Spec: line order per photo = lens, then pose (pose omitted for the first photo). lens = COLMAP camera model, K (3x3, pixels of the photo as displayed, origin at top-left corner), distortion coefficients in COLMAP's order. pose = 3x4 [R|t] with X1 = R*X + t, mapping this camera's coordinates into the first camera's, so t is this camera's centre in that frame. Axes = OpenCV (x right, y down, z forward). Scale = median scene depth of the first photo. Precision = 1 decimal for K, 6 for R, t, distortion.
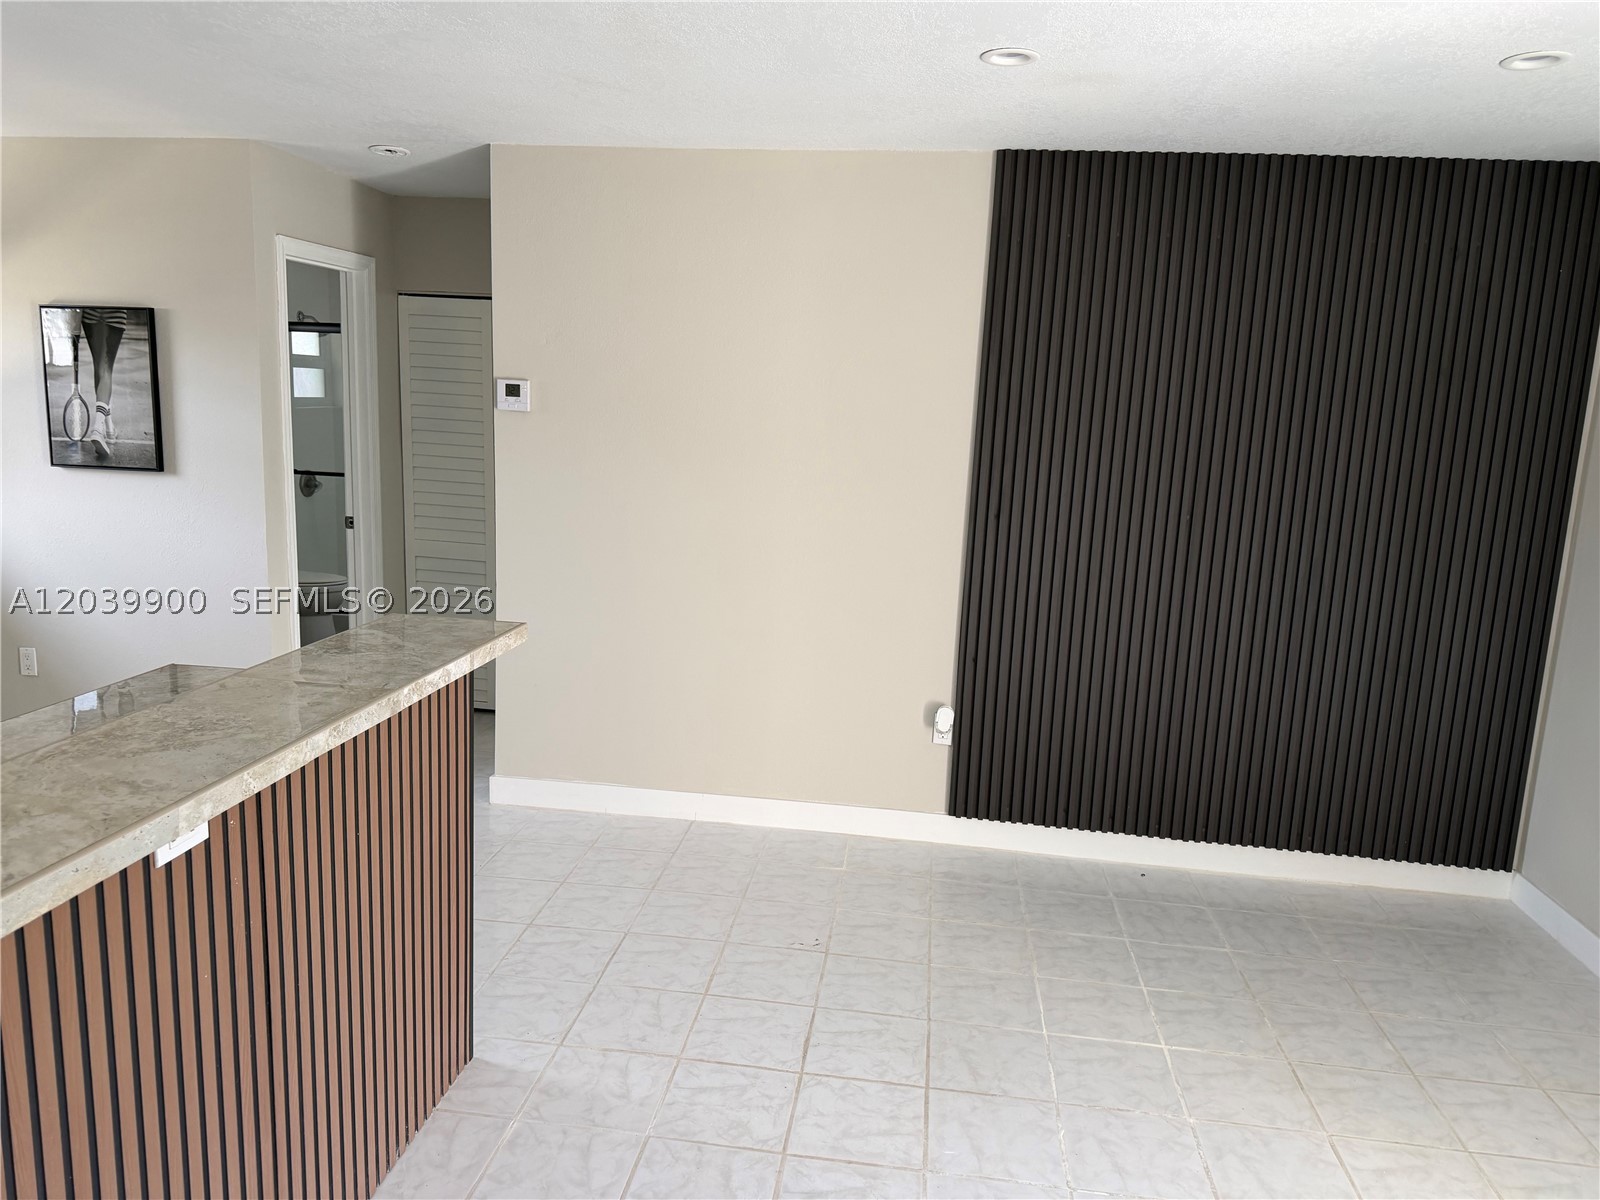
lens RADIAL K [[1119.0, 0, 794.9], [0, 1119.0, 606.9], [0, 0, 1]] dist [0.023970, -0.009532]
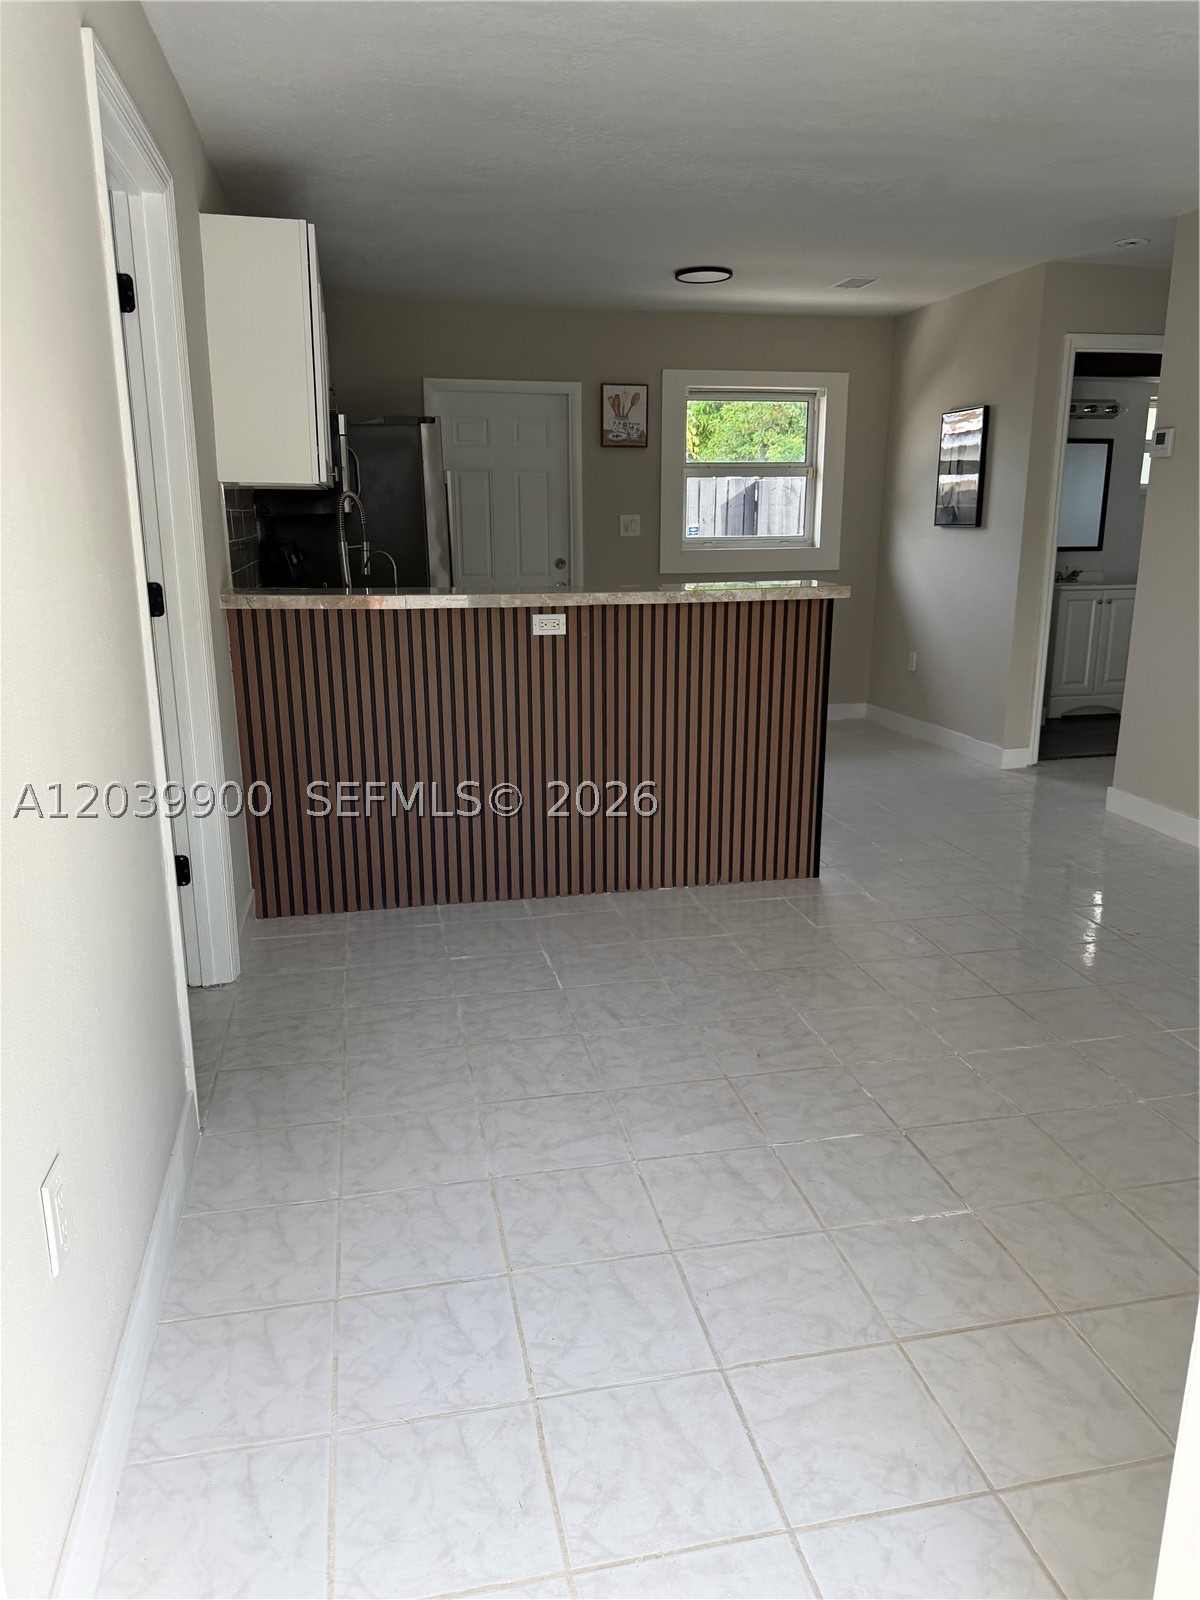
lens RADIAL K [[1119.0, 0, 590.0], [0, 1119.0, 794.1], [0, 0, 1]] dist [0.023970, -0.009532]
pose [[0.338152, 0.193832, -0.920914, 0.642692], [-0.147498, 0.977382, 0.151557, 0.065211], [0.929461, 0.084584, 0.359093, 0.093428]]
